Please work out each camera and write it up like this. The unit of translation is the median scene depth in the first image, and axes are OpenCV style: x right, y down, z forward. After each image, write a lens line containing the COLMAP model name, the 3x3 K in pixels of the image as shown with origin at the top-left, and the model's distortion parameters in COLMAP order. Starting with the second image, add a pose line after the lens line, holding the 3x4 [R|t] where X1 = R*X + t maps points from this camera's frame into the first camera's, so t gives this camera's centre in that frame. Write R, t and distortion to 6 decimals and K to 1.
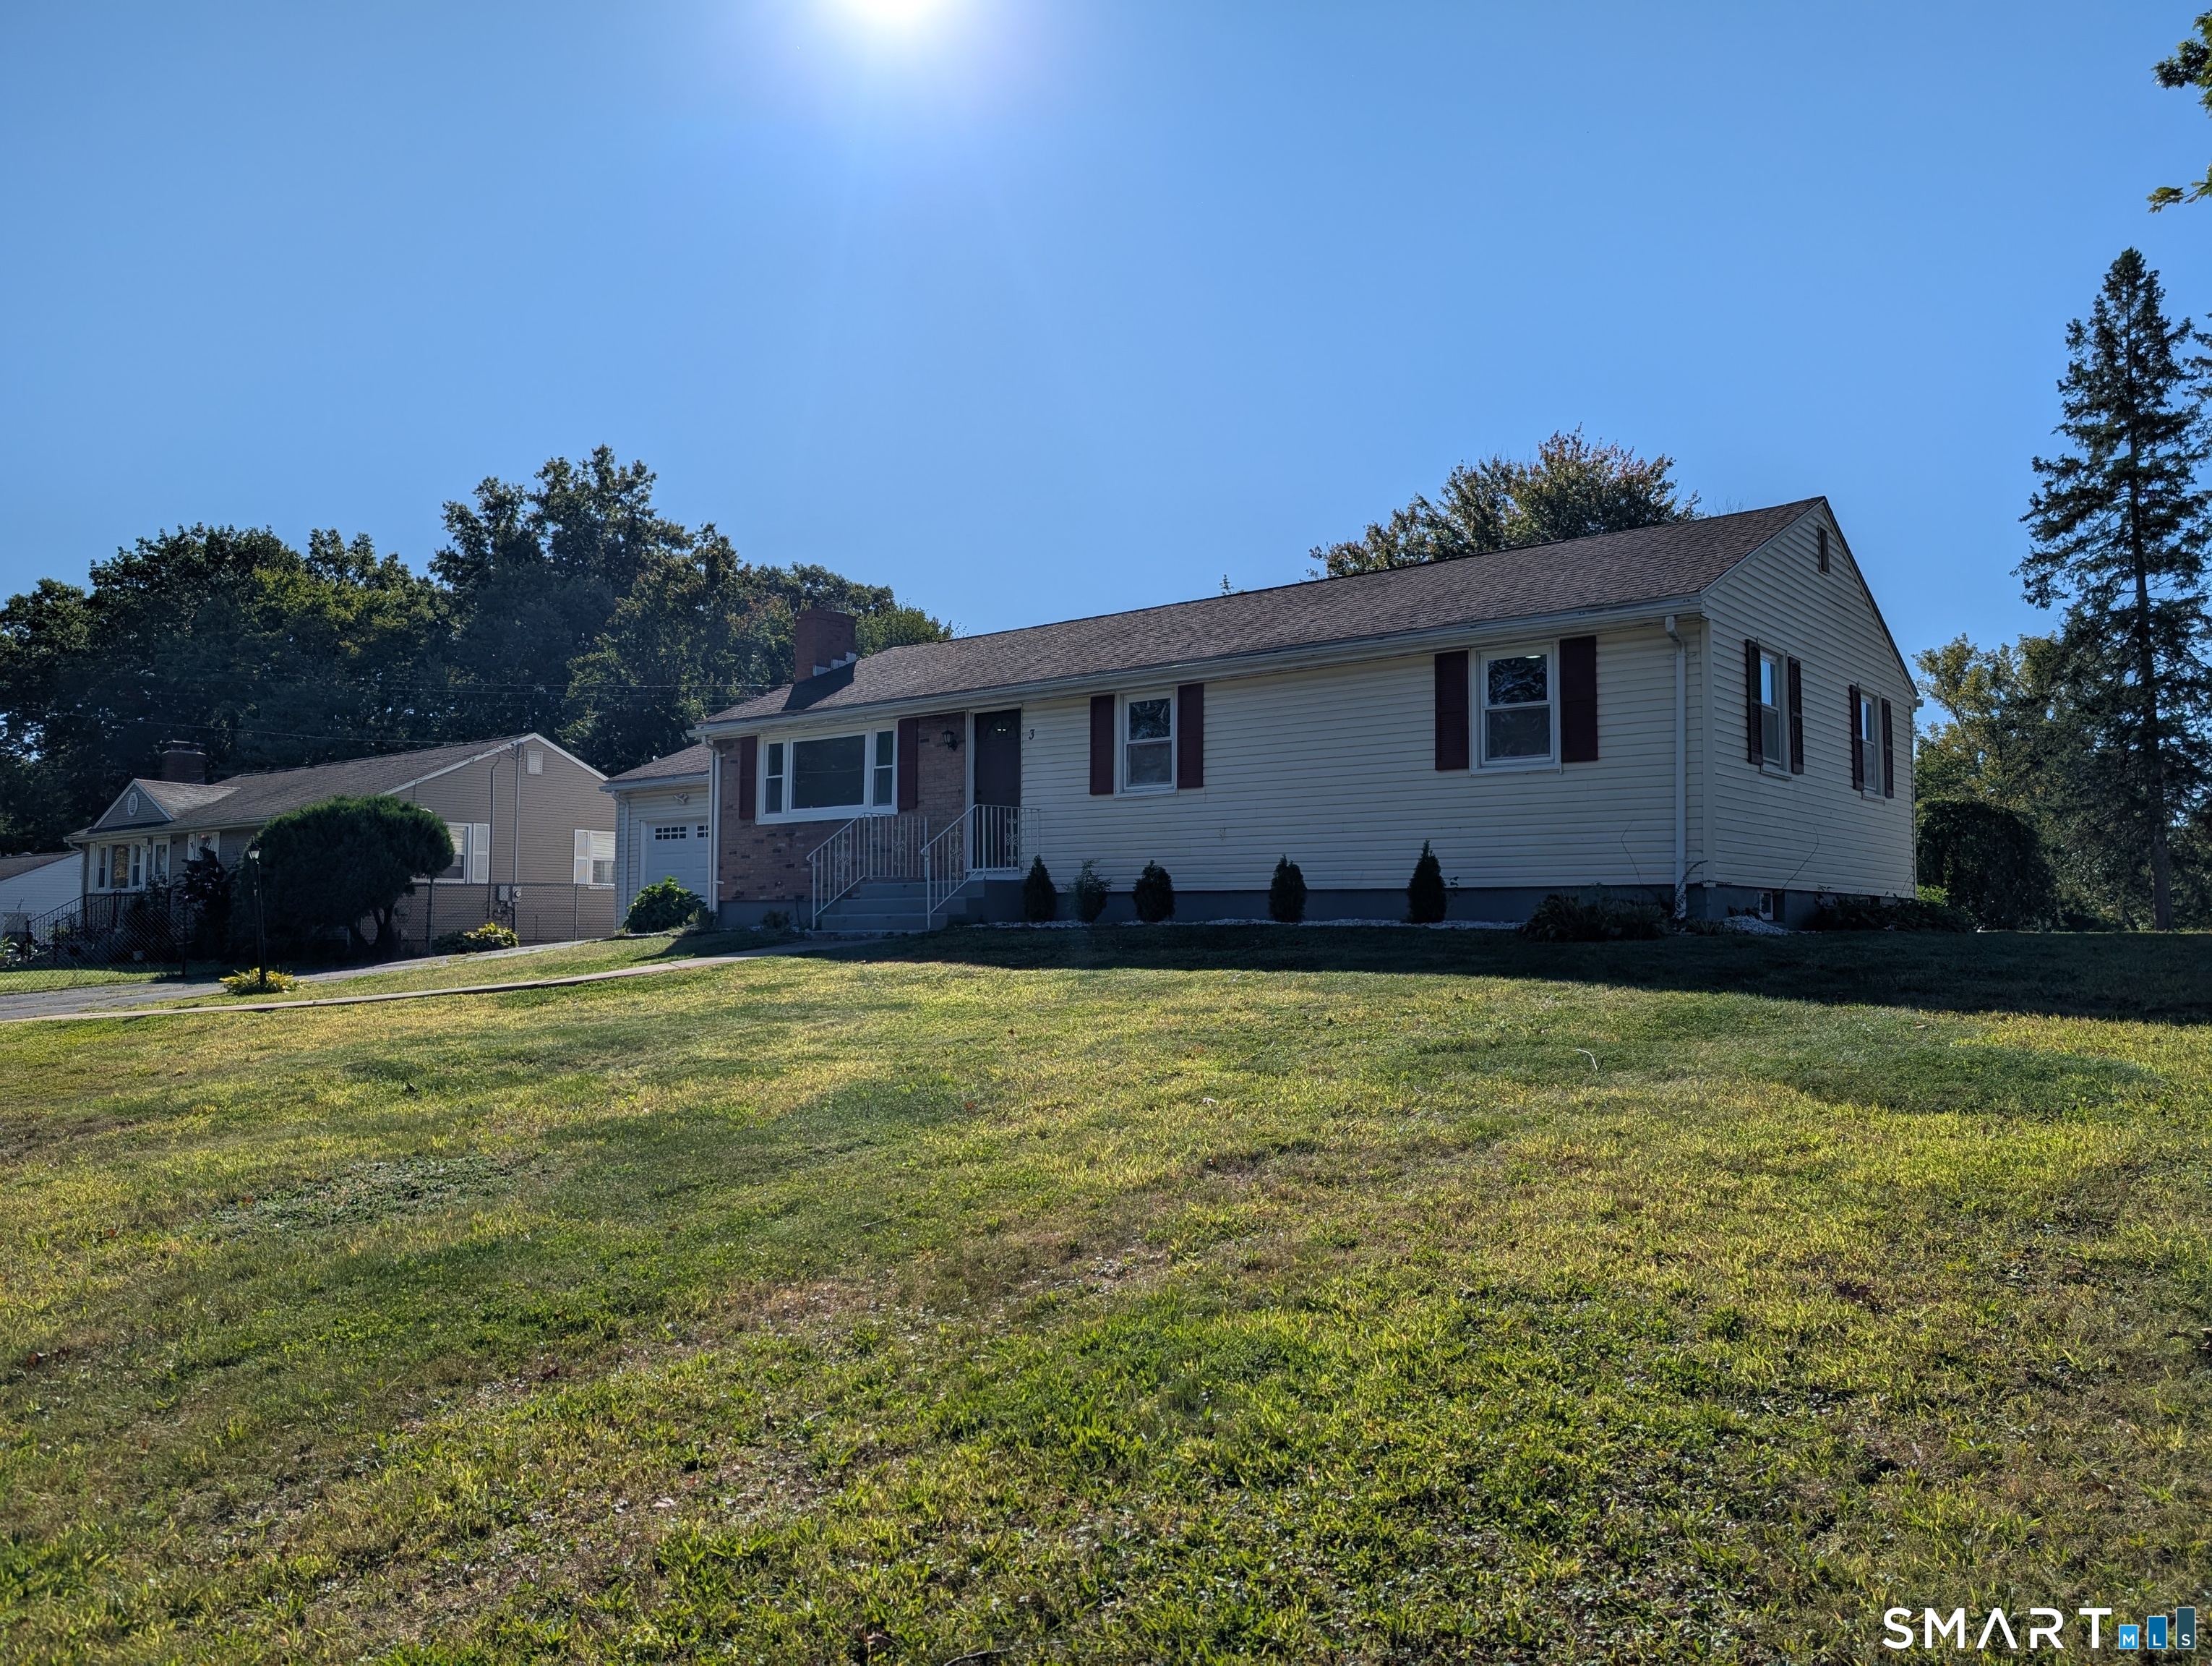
lens RADIAL K [[1618.8, 0, 1094.7], [0, 1618.8, 843.2], [0, 0, 1]] dist [0.029469, -0.028896]
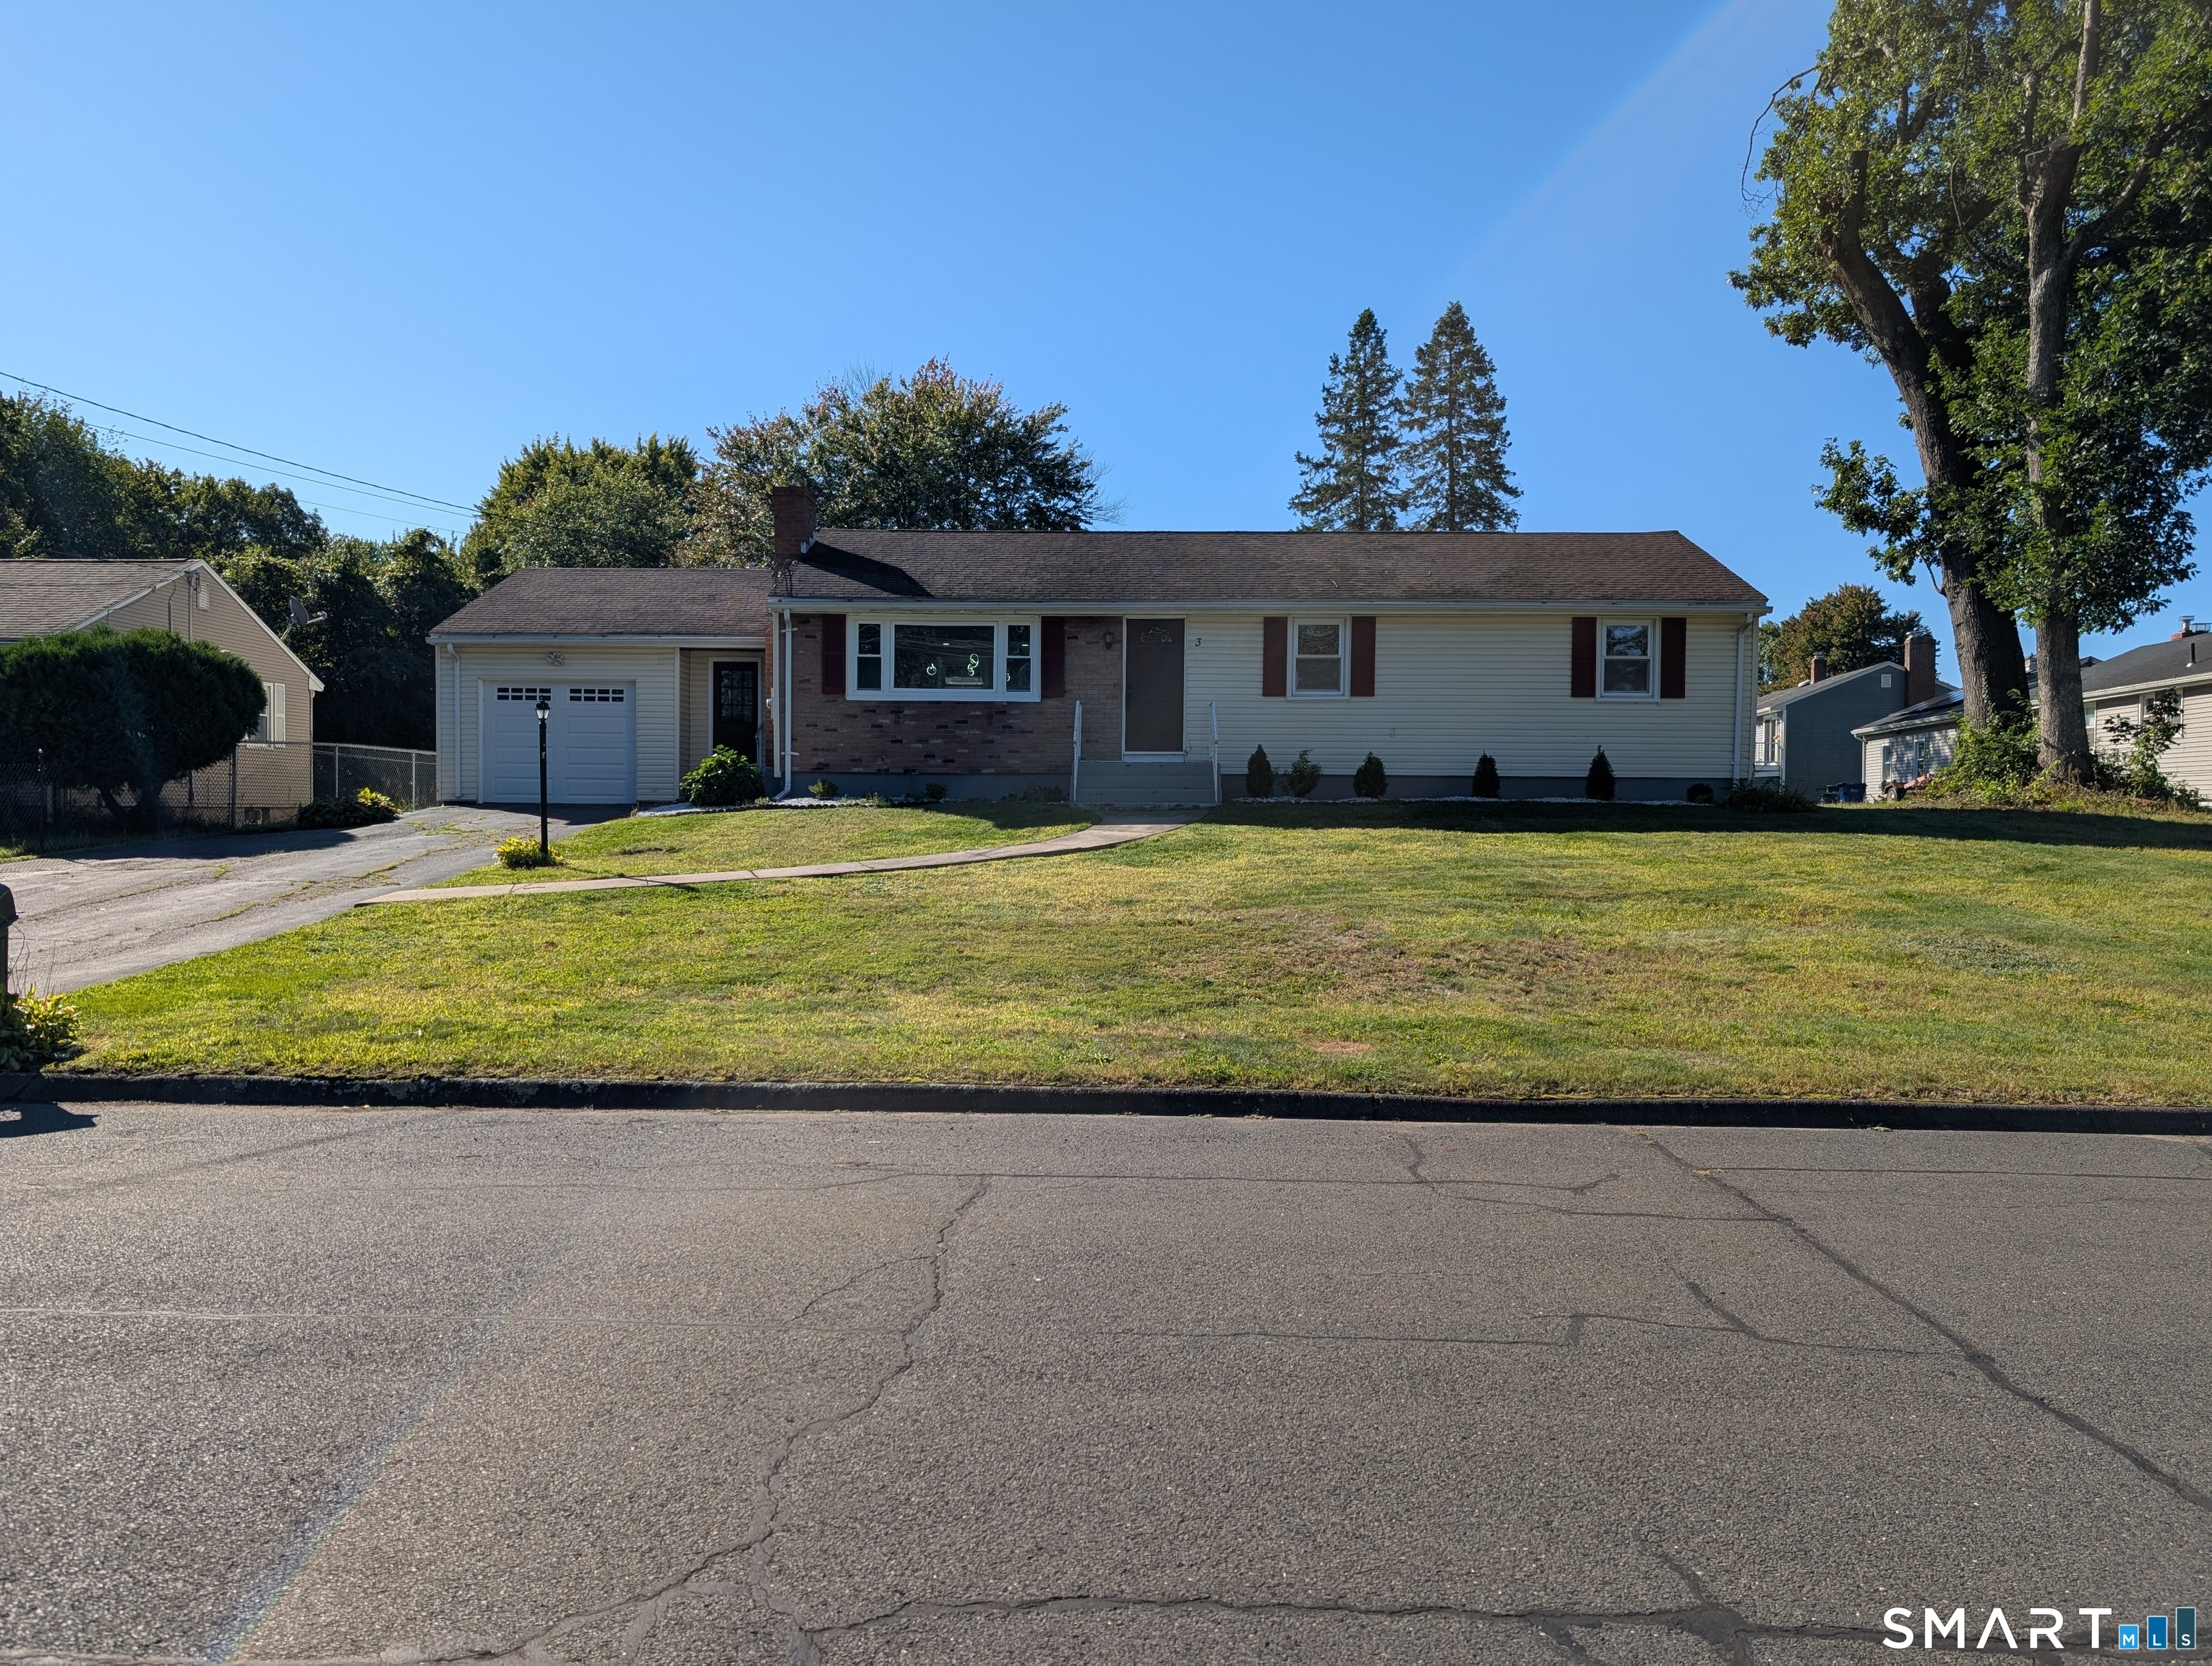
lens RADIAL K [[1618.8, 0, 1094.7], [0, 1618.8, 843.2], [0, 0, 1]] dist [0.029469, -0.028896]
pose [[0.785242, -0.008959, 0.619124, -0.801209], [-0.040019, 0.997070, 0.065185, 0.006719], [-0.617895, -0.075963, 0.782583, 0.079072]]
